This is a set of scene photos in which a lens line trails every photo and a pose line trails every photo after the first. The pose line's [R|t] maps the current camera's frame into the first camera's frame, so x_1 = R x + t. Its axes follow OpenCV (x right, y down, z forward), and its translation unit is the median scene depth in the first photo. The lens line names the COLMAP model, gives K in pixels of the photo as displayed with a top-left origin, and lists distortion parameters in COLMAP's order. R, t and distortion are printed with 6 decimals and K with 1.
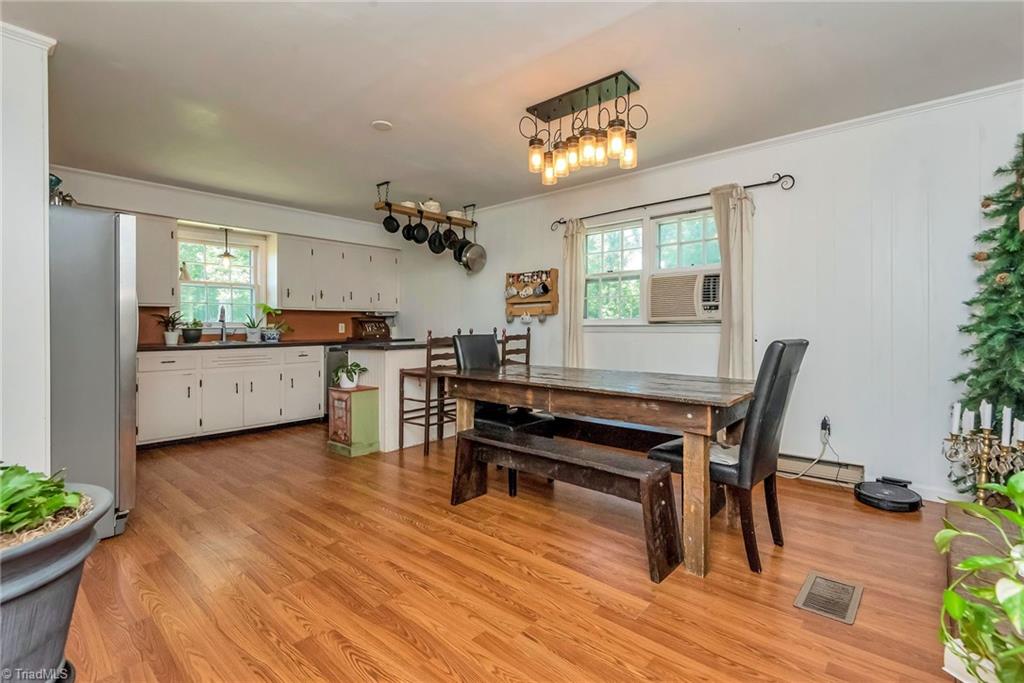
lens RADIAL K [[483.3, 0, 513.7], [0, 483.3, 324.8], [0, 0, 1]] dist [0.048596, -0.000164]
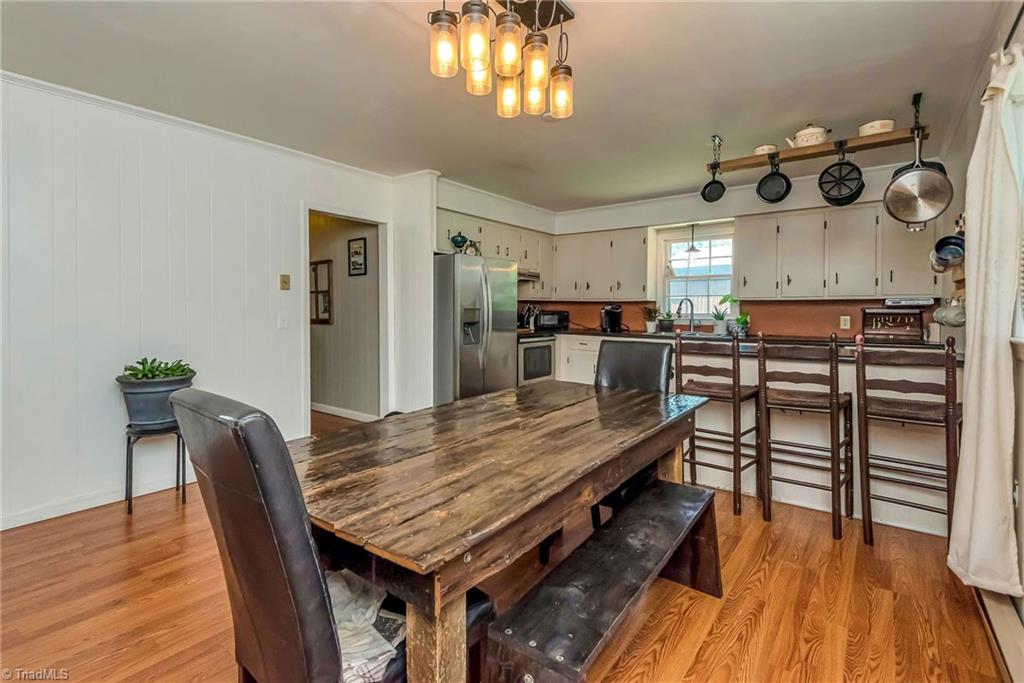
lens RADIAL K [[489.2, 0, 512.3], [0, 489.2, 326.0], [0, 0, 1]] dist [0.024457, -0.000194]
pose [[0.080725, 0.043315, -0.995795, 0.423945], [0.000471, 0.999054, 0.043495, -0.025101], [0.996736, -0.003980, 0.080628, 0.530517]]
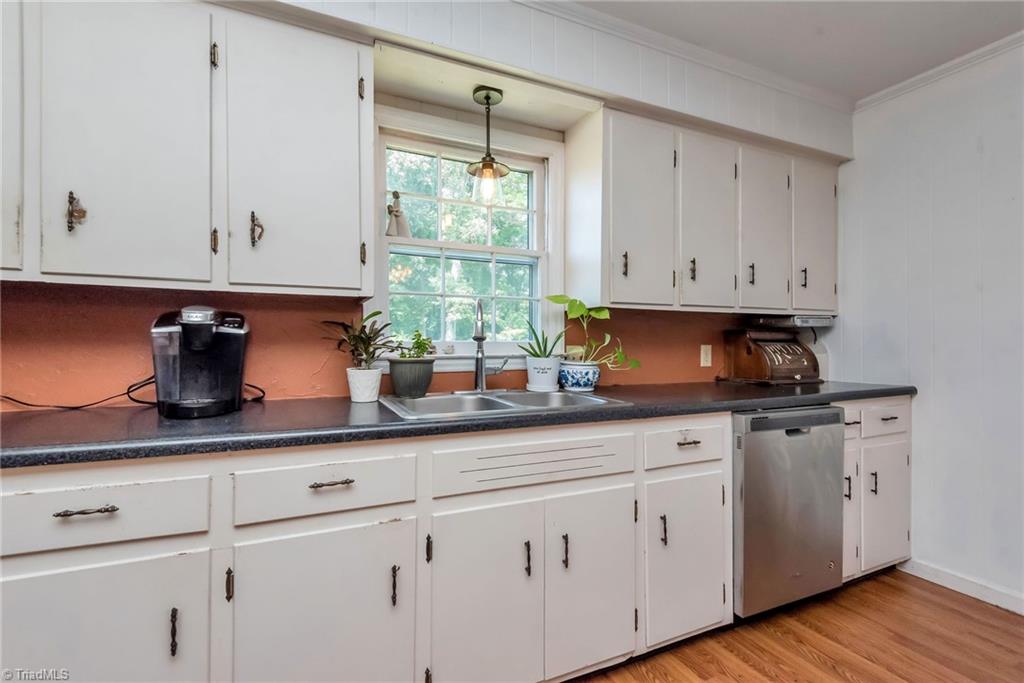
lens RADIAL K [[463.9, 0, 511.1], [0, 463.9, 347.4], [0, 0, 1]] dist [-0.000082, -0.000134]
pose [[0.918779, 0.005941, -0.394728, -0.423876], [-0.003035, 0.999964, 0.007986, -0.004012], [0.394761, -0.006139, 0.918763, 0.674911]]
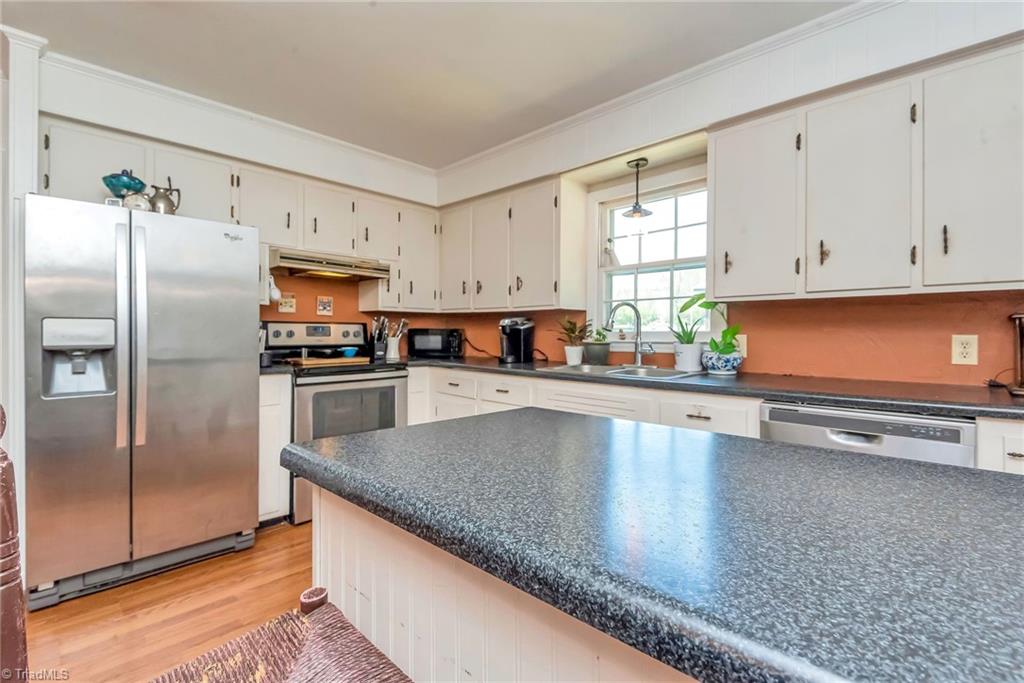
lens RADIAL K [[472.4, 0, 511.7], [0, 472.4, 332.7], [0, 0, 1]] dist [-0.000913, -0.000100]
pose [[-0.046907, 0.003264, -0.998894, -0.048078], [0.000920, 0.999994, 0.003224, -0.006294], [0.998899, -0.000768, -0.046909, 0.878601]]
